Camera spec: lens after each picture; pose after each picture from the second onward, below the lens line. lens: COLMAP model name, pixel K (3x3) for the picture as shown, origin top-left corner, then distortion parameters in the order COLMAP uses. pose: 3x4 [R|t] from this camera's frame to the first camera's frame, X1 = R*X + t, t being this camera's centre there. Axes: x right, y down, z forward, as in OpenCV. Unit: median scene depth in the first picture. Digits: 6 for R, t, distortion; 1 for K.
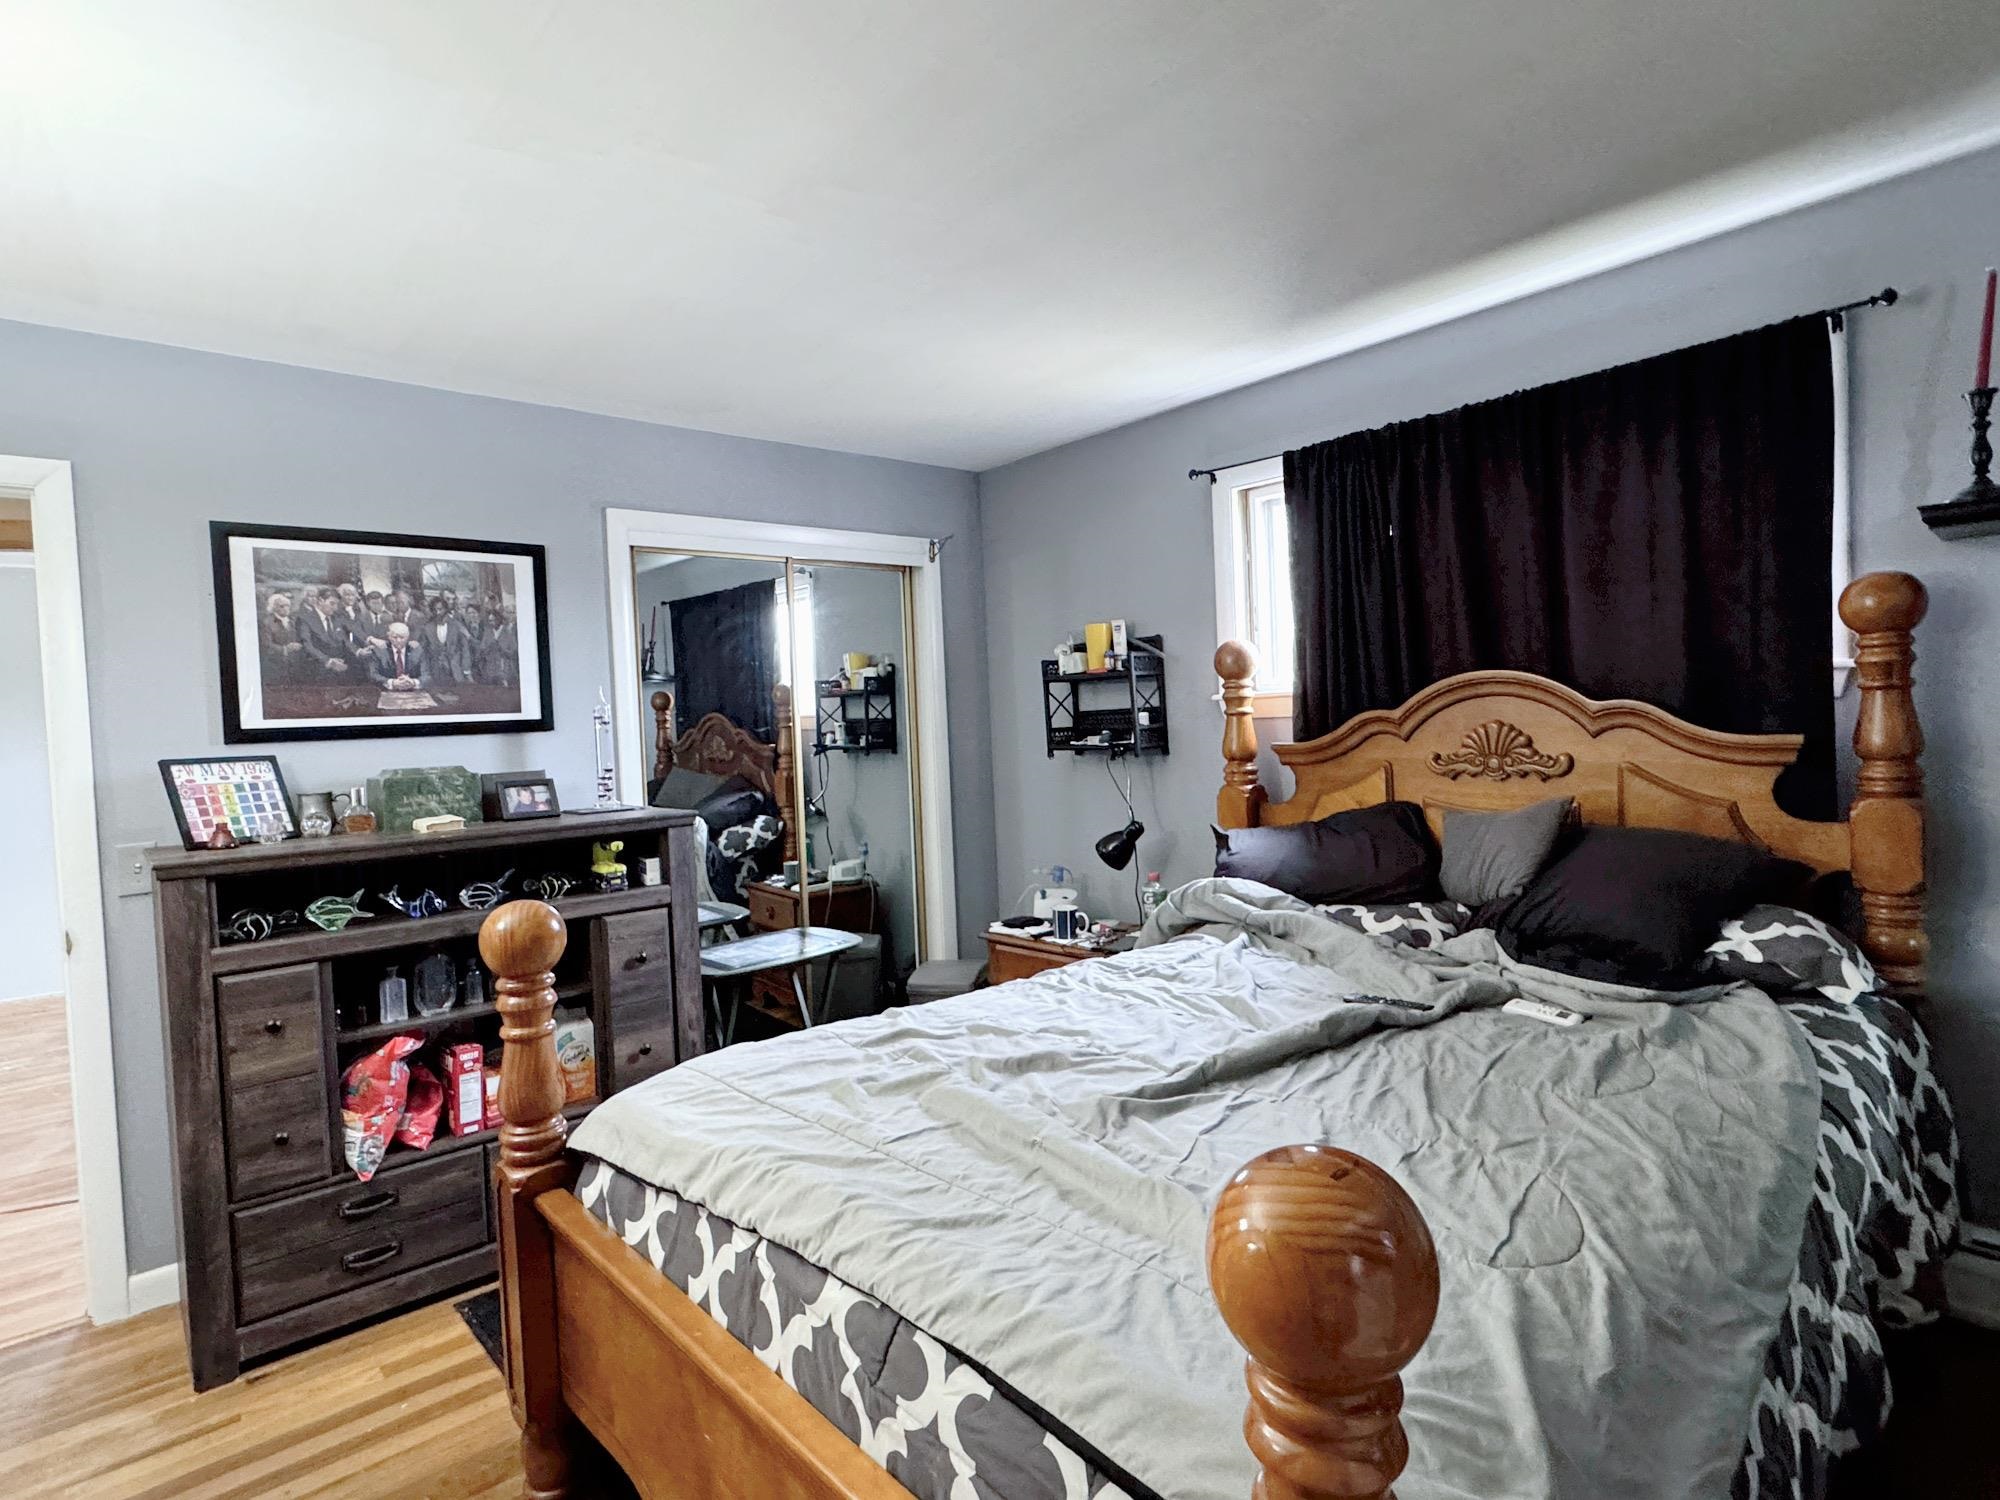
lens RADIAL K [[1005.3, 0, 993.5], [0, 1005.3, 748.4], [0, 0, 1]] dist [-0.000189, 0.000020]
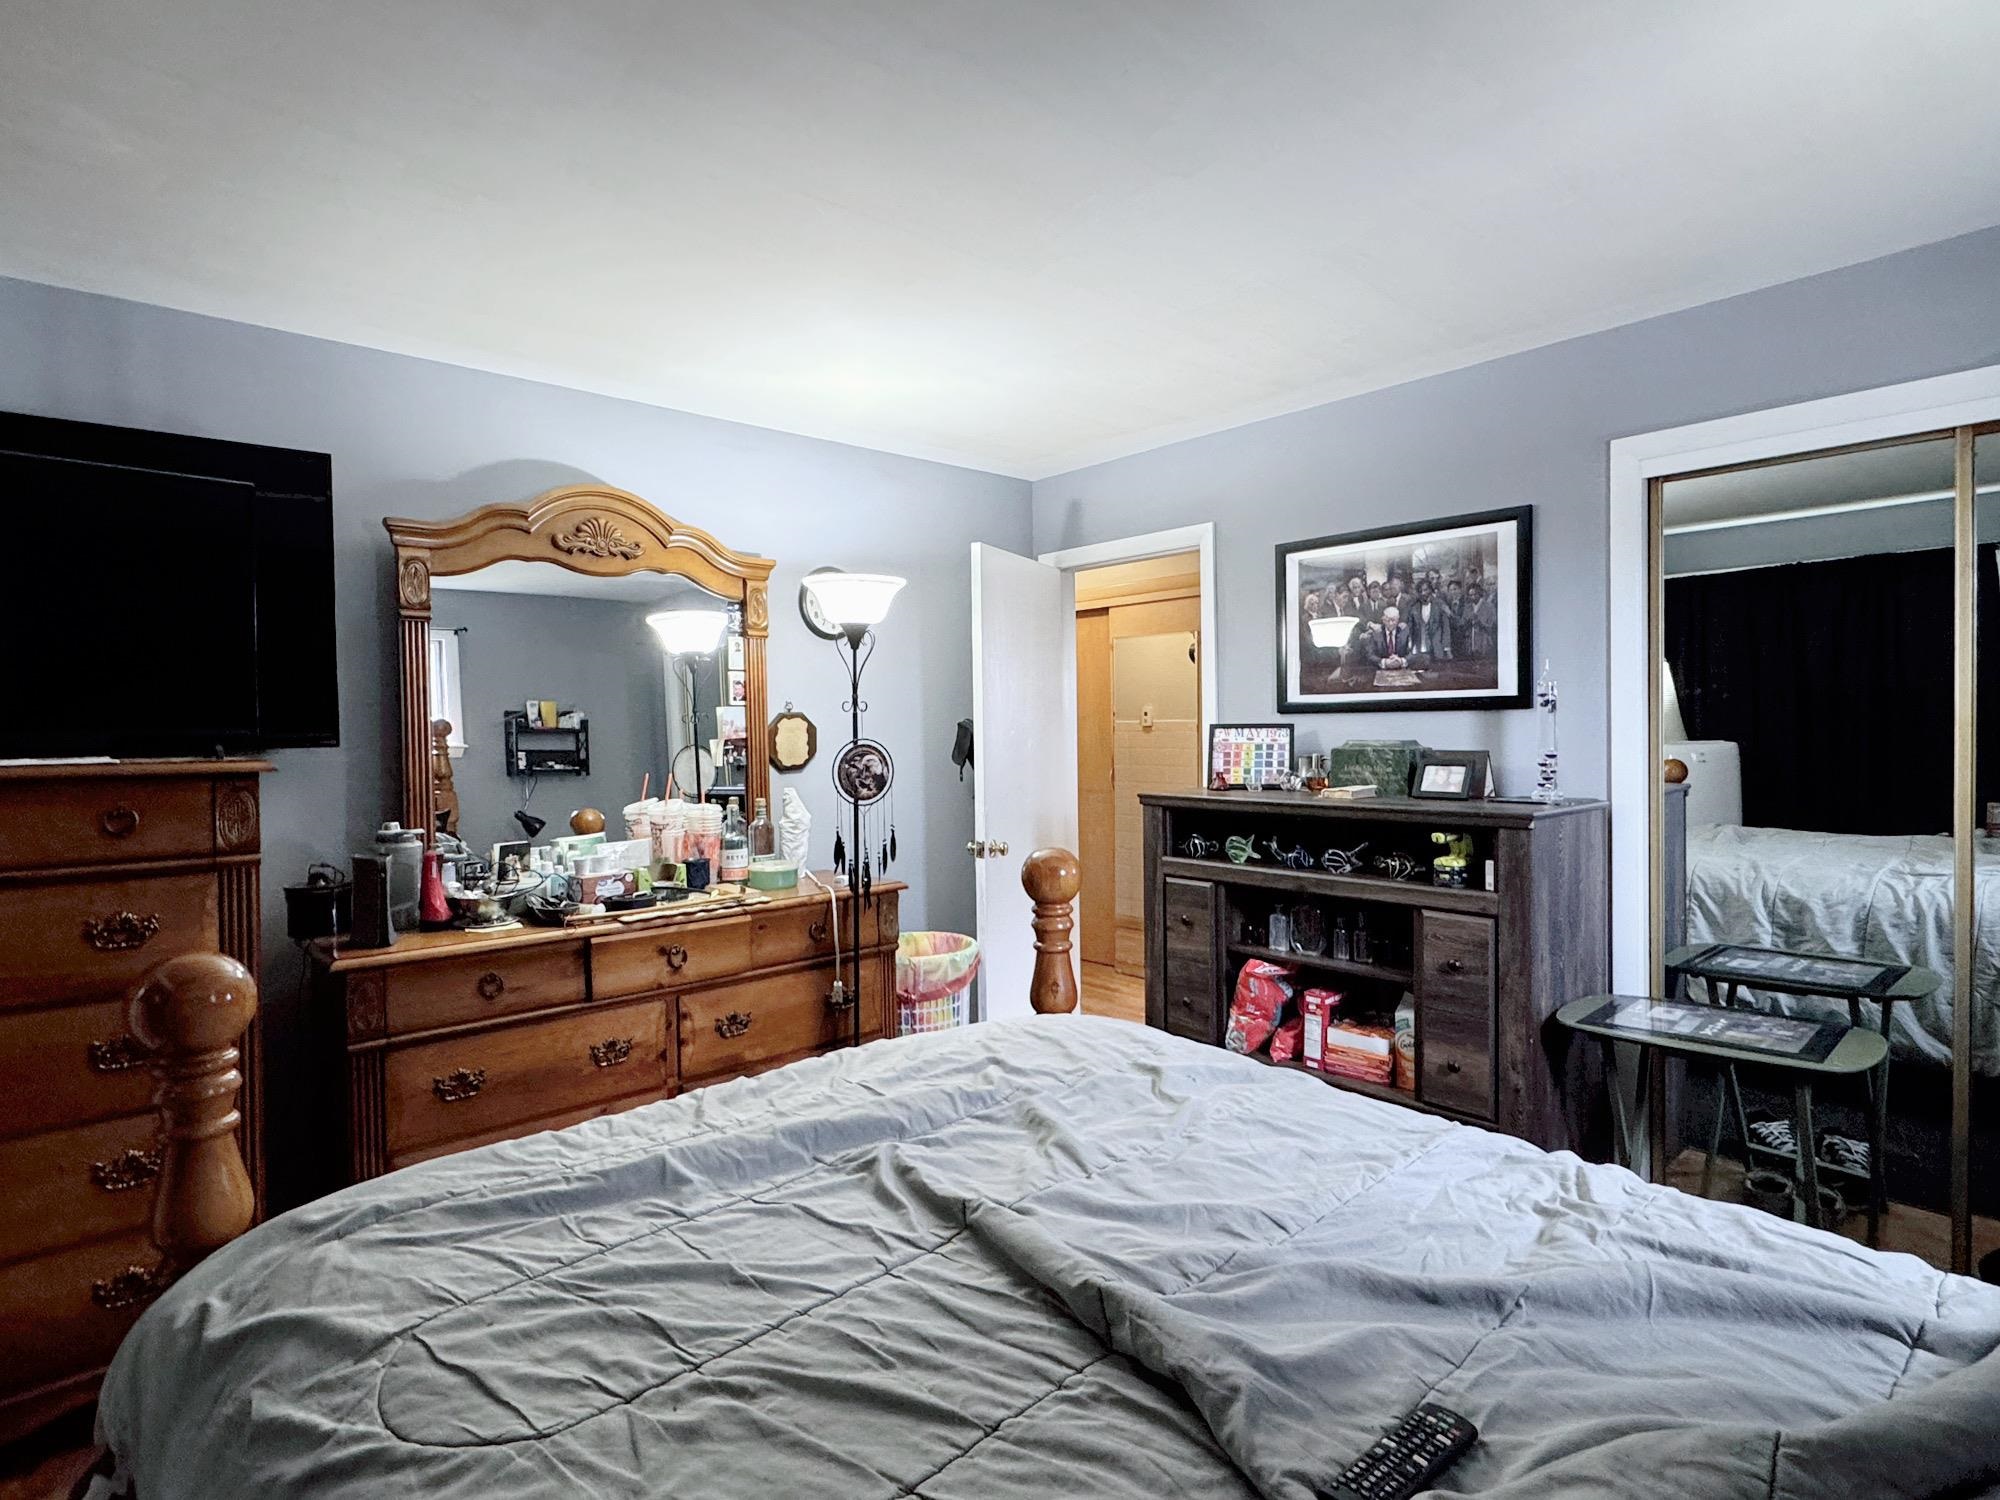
lens RADIAL K [[1005.3, 0, 993.5], [0, 1005.3, 748.4], [0, 0, 1]] dist [-0.000189, 0.000020]
pose [[0.043671, 0.067716, -0.996748, 0.522812], [-0.017519, 0.997599, 0.067007, -0.039423], [0.998892, 0.014536, 0.044752, 0.550823]]
